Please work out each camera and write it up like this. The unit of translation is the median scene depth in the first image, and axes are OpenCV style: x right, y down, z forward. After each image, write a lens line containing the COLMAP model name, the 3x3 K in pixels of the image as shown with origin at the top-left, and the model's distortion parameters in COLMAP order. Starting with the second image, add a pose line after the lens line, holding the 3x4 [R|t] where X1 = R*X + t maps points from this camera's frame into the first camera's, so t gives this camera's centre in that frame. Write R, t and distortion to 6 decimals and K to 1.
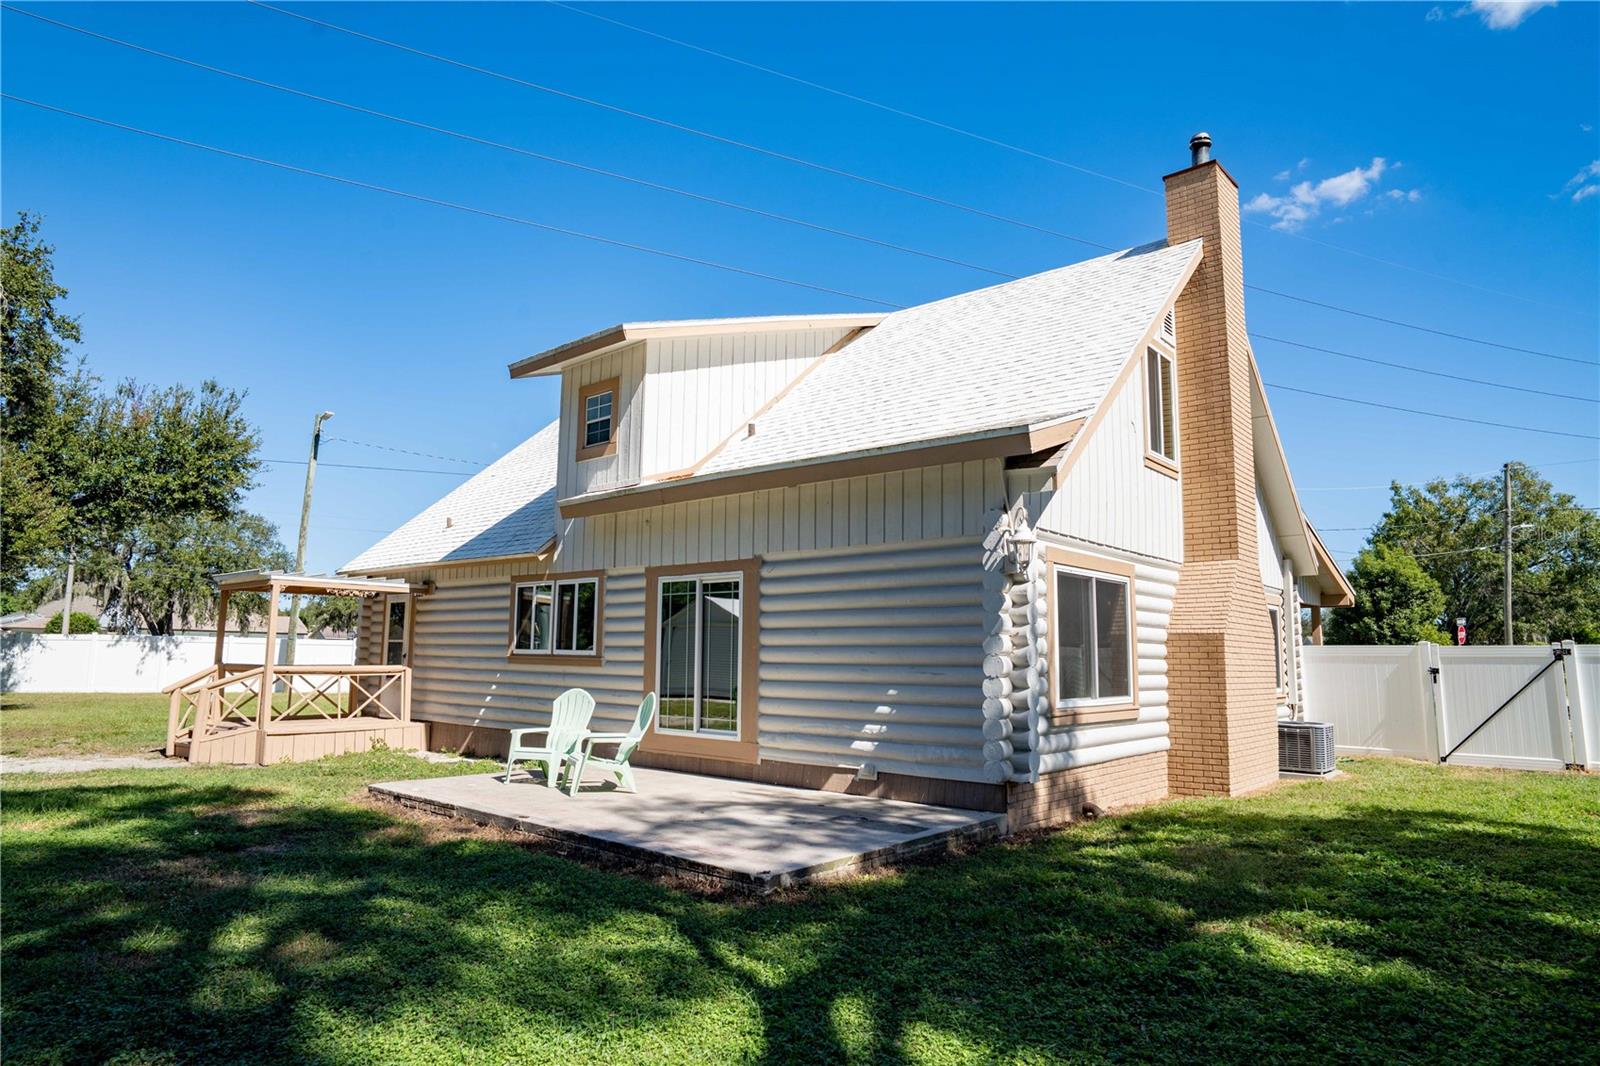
lens RADIAL K [[944.6, 0, 794.9], [0, 944.6, 518.3], [0, 0, 1]] dist [-0.068644, 0.042646]
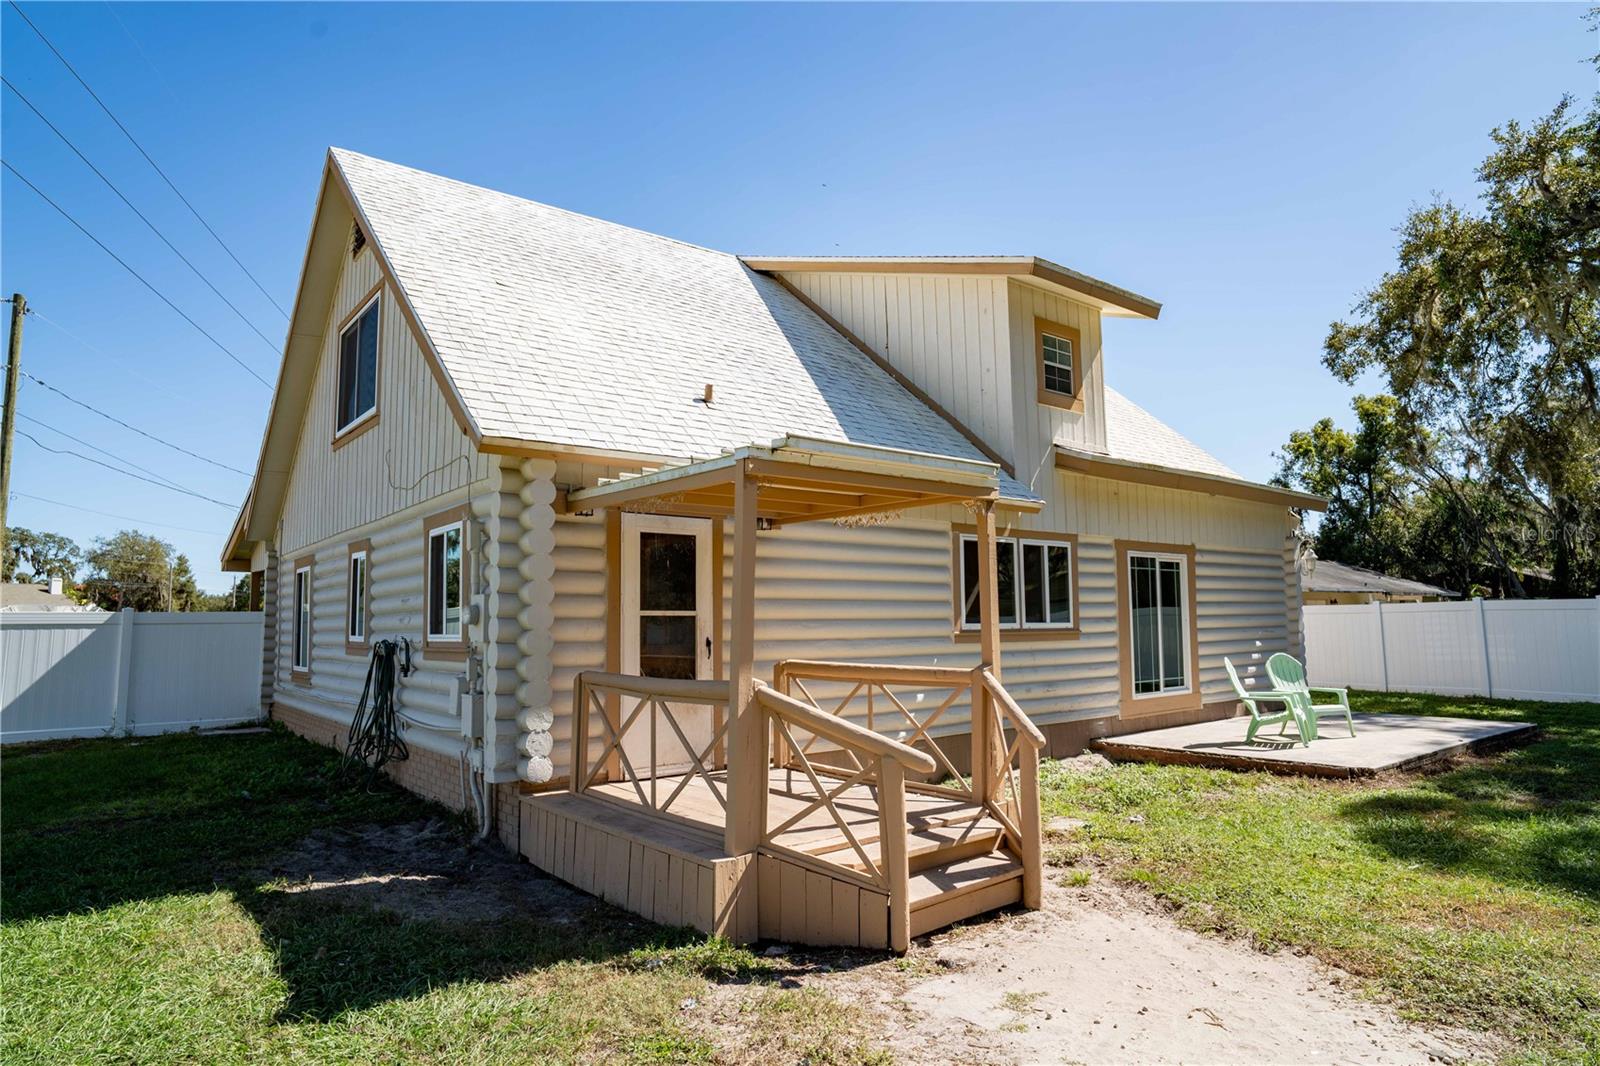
lens RADIAL K [[944.6, 0, 794.9], [0, 944.6, 518.3], [0, 0, 1]] dist [-0.068644, 0.042646]
pose [[0.180726, 0.093852, 0.979045, -1.166992], [-0.132950, 0.988631, -0.070229, 0.141279], [-0.974506, -0.117472, 0.191149, 1.107445]]
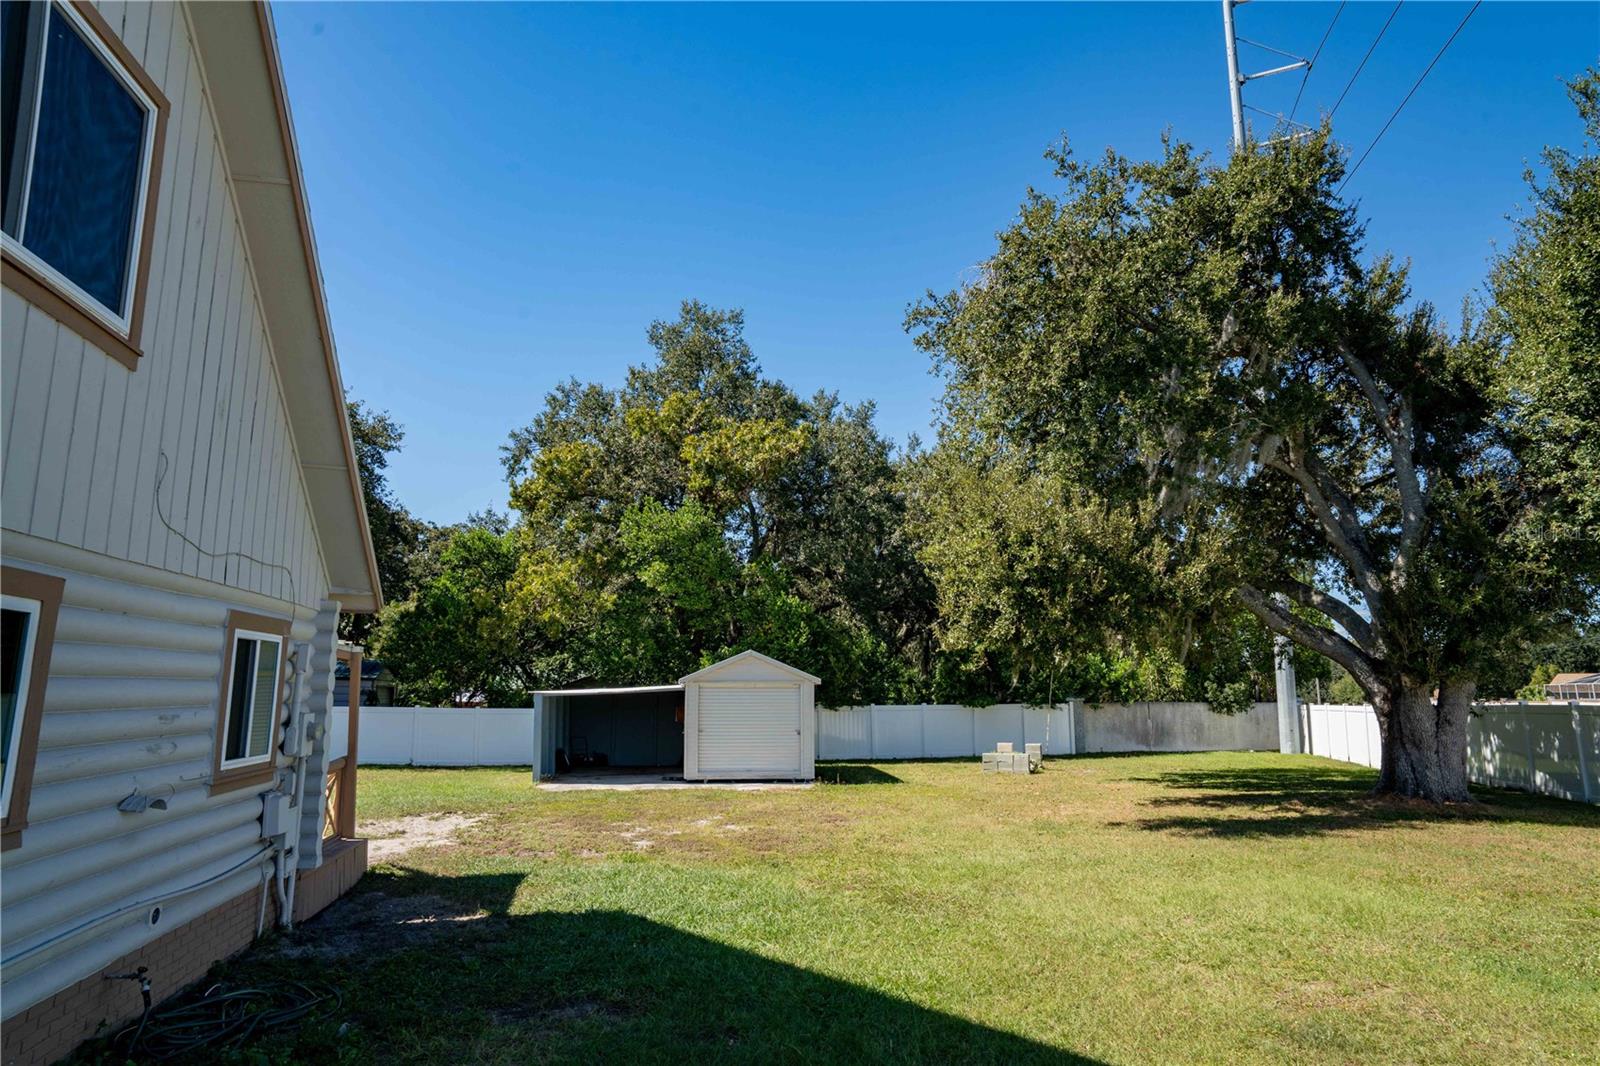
lens RADIAL K [[938.1, 0, 761.9], [0, 938.1, 533.9], [0, 0, 1]] dist [0.000130, 0.000973]
pose [[-0.648370, -0.149388, -0.746525, -0.298500], [0.096140, 0.956644, -0.274935, 0.268523], [0.755230, -0.250031, -0.605897, 2.105521]]
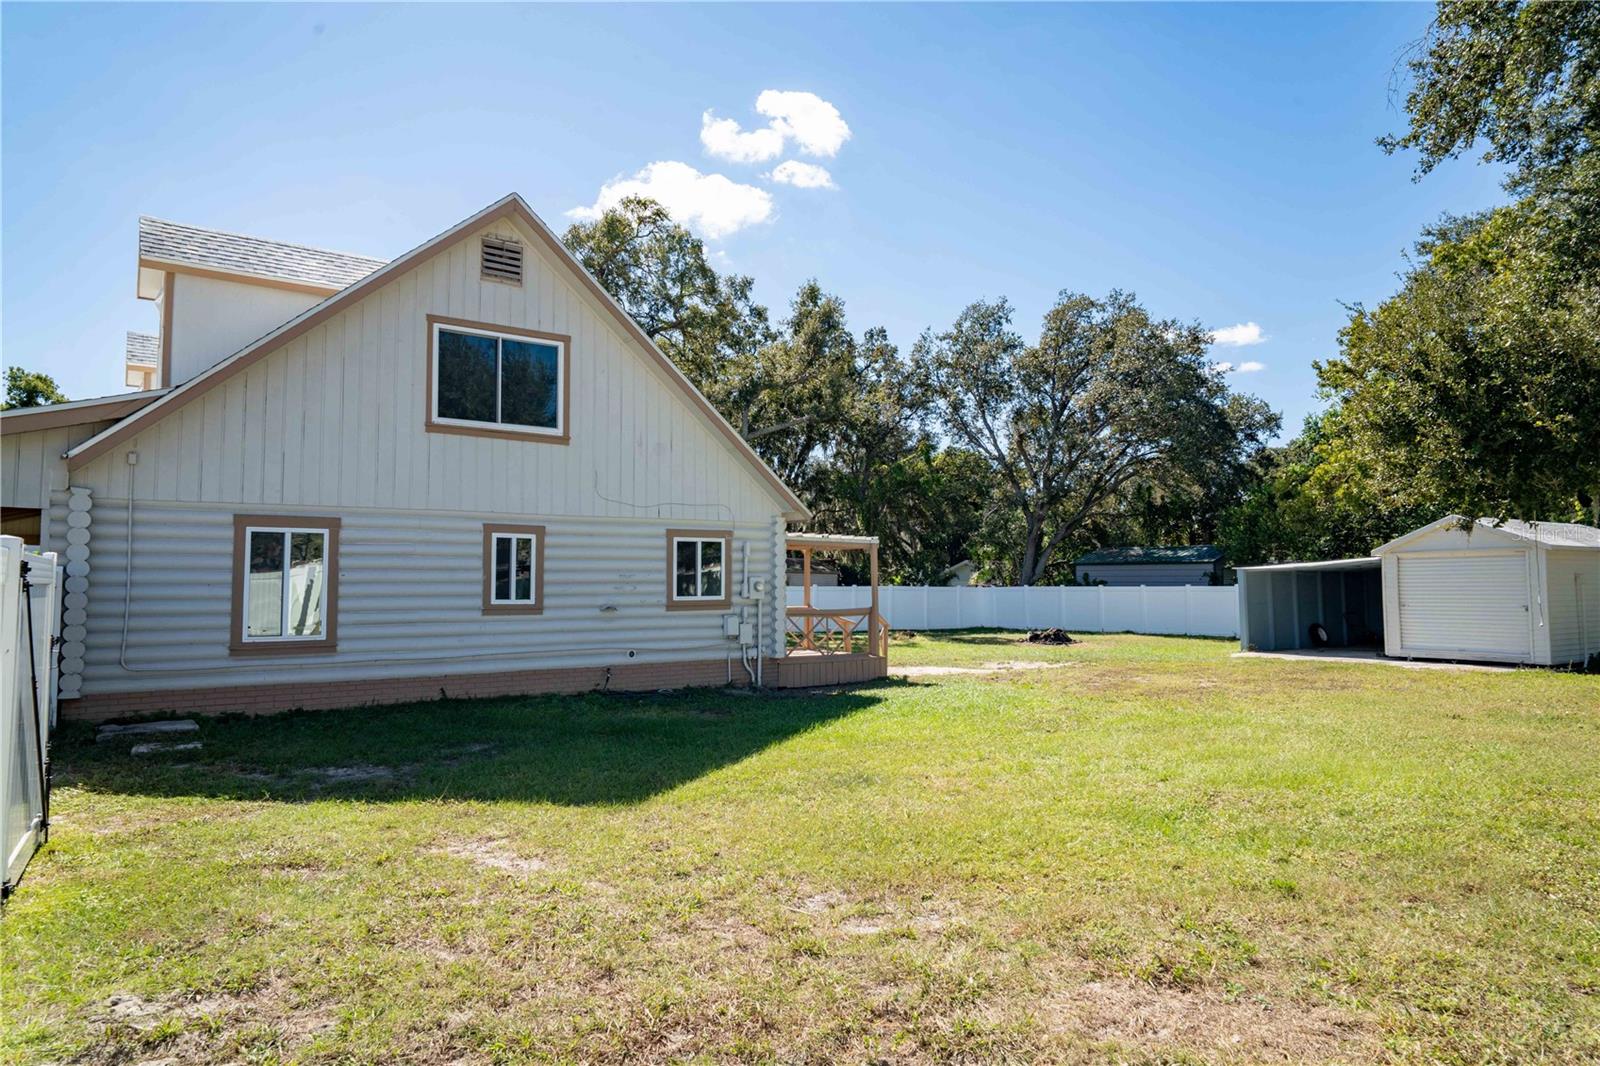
lens RADIAL K [[944.6, 0, 794.9], [0, 944.6, 518.3], [0, 0, 1]] dist [-0.068644, 0.042646]
pose [[-0.977358, 0.003142, 0.211567, -0.940565], [-0.042955, 0.976123, -0.212930, 0.371293], [-0.207184, -0.217197, -0.953887, 2.668235]]
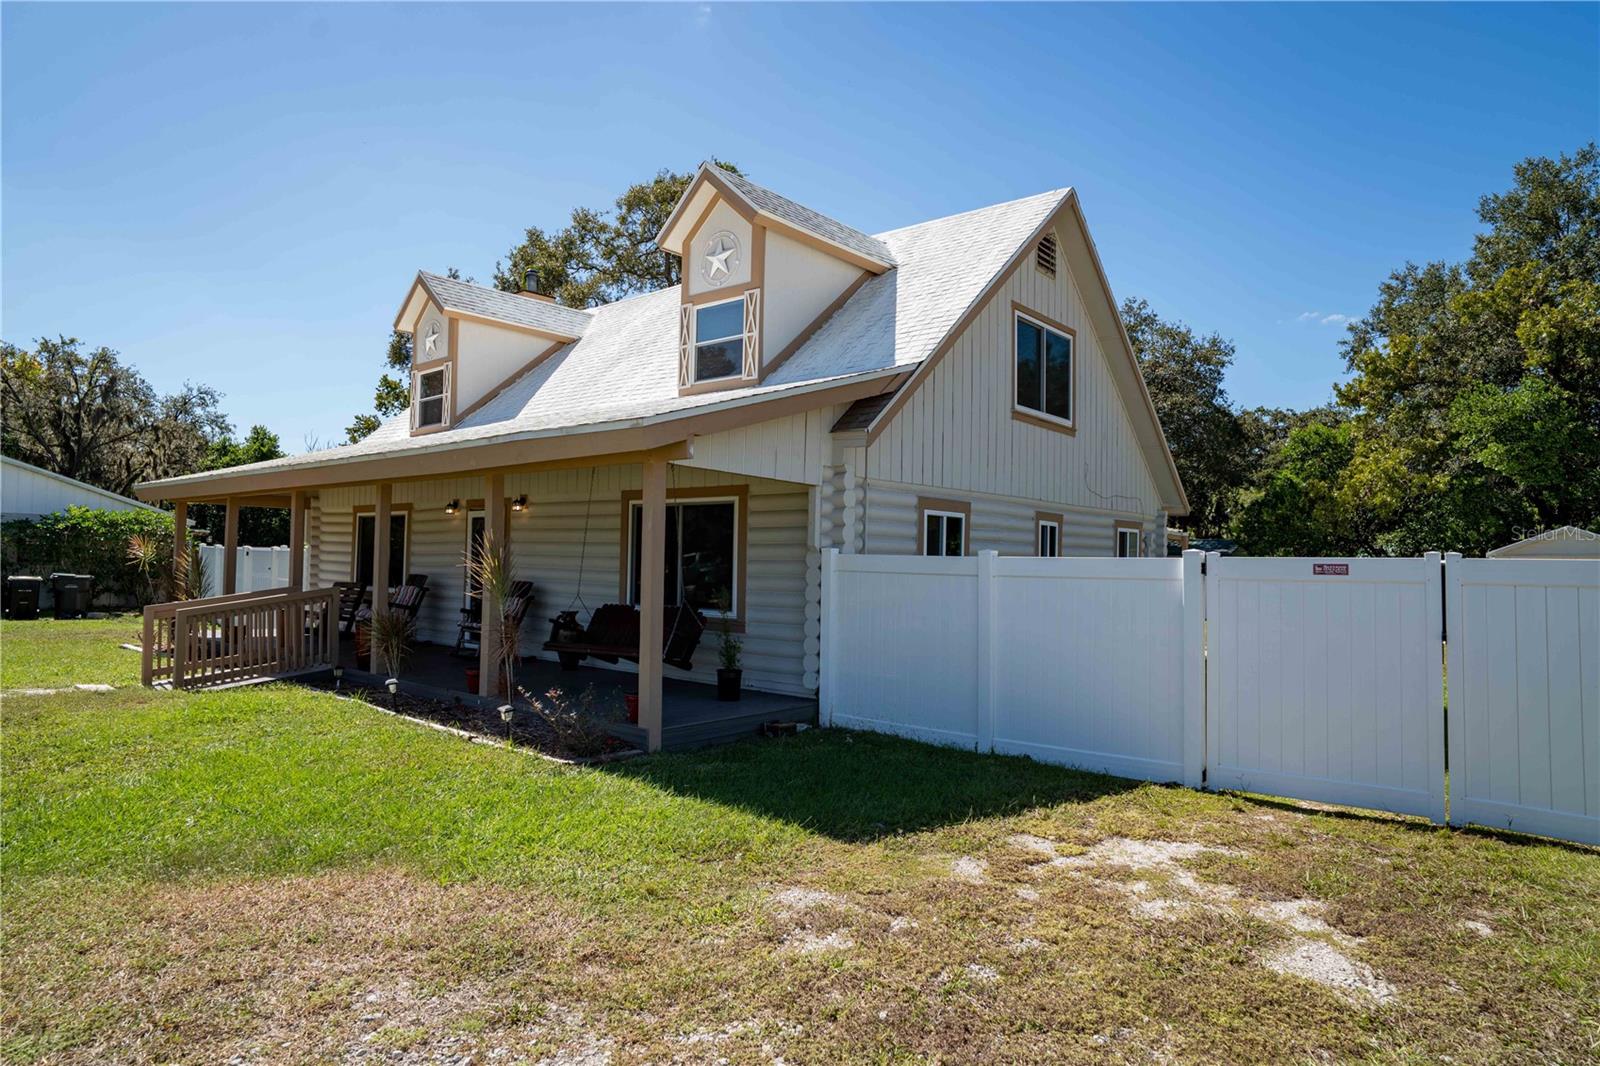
lens RADIAL K [[944.6, 0, 794.9], [0, 944.6, 518.3], [0, 0, 1]] dist [-0.068644, 0.042646]
pose [[-0.999137, -0.040631, -0.008671, -0.060985], [-0.038158, 0.979997, -0.195321, 0.397303], [0.016433, -0.194822, -0.980701, 2.787860]]
